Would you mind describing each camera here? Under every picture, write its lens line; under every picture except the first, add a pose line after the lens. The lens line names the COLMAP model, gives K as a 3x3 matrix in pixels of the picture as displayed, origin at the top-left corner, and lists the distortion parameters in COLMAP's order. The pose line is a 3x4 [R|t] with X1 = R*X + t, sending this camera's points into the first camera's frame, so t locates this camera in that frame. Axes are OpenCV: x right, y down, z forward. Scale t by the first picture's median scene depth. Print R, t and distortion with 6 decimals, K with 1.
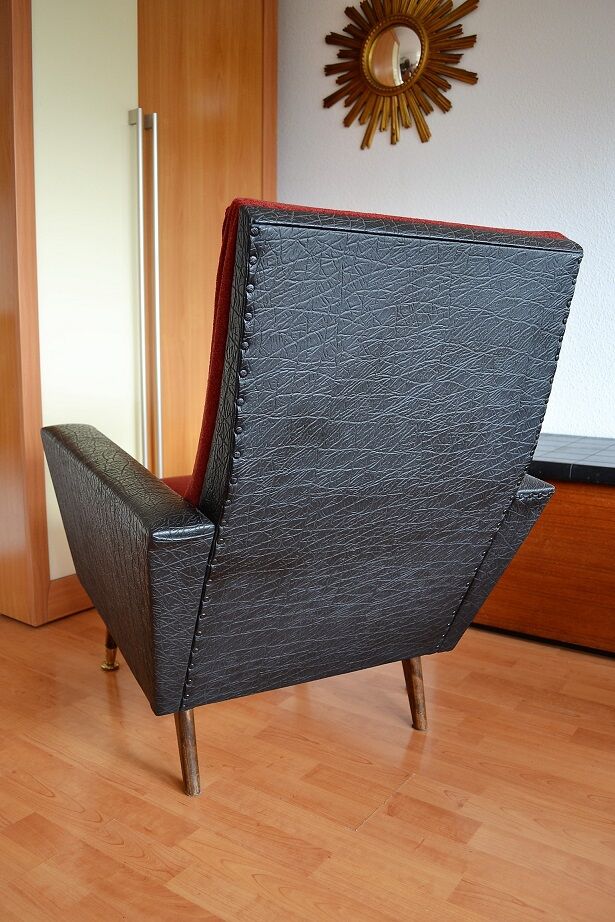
lens RADIAL K [[771.2, 0, 307.5], [0, 771.2, 461.0], [0, 0, 1]] dist [-0.070121, 0.001092]
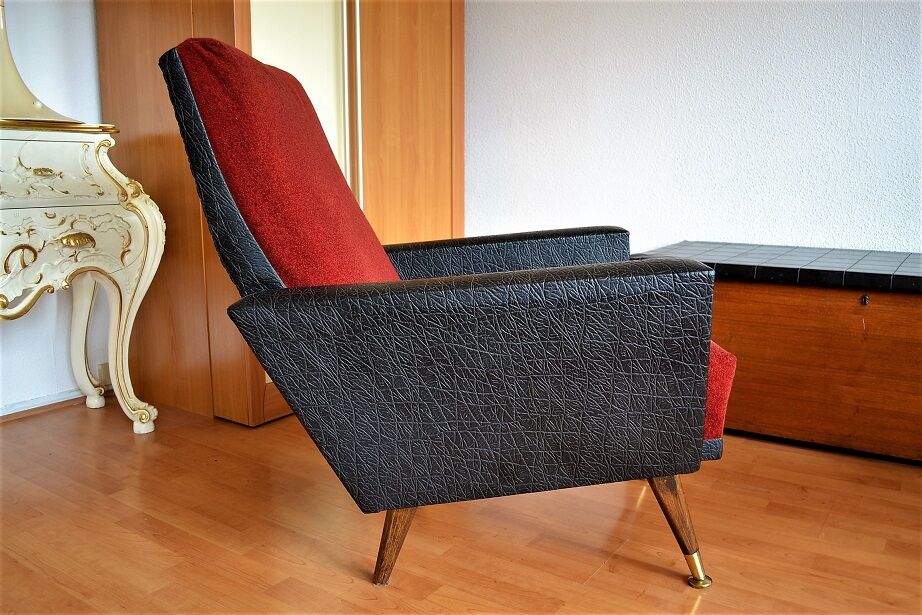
lens RADIAL K [[771.2, 0, 473.0], [0, 771.2, 304.8], [0, 0, 1]] dist [-0.070121, 0.001092]
pose [[0.999794, -0.011335, 0.016827, -0.061098], [0.011035, 0.999781, 0.017806, 0.029044], [-0.017025, -0.017617, 0.999700, -0.061600]]
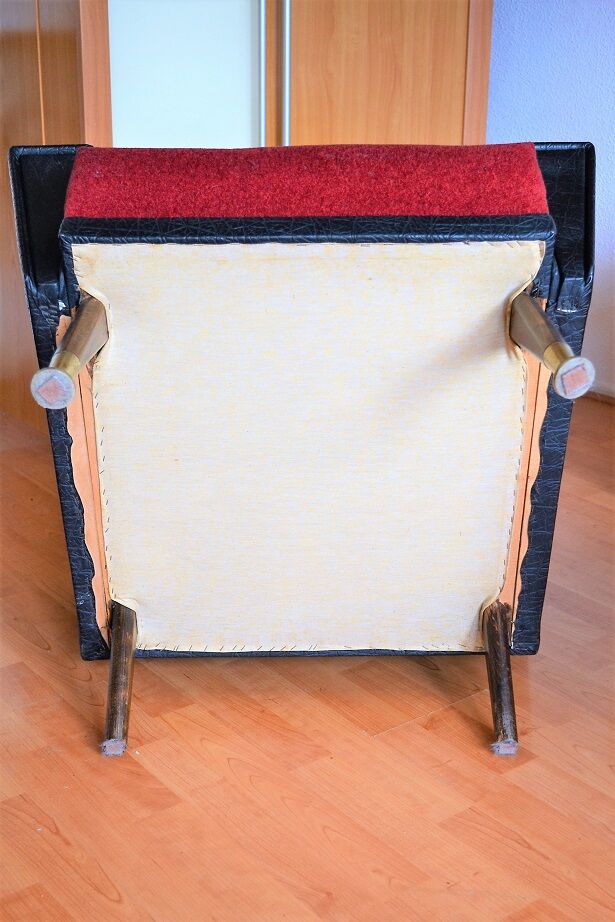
lens RADIAL K [[1274.9, 0, 307.5], [0, 1274.9, 461.0], [0, 0, 1]] dist [0.004265, -0.089314]
pose [[0.952398, 0.099467, -0.288175, 0.193296], [-0.048139, 0.982484, 0.180020, -0.021296], [0.301034, -0.157578, 0.940504, -0.133450]]
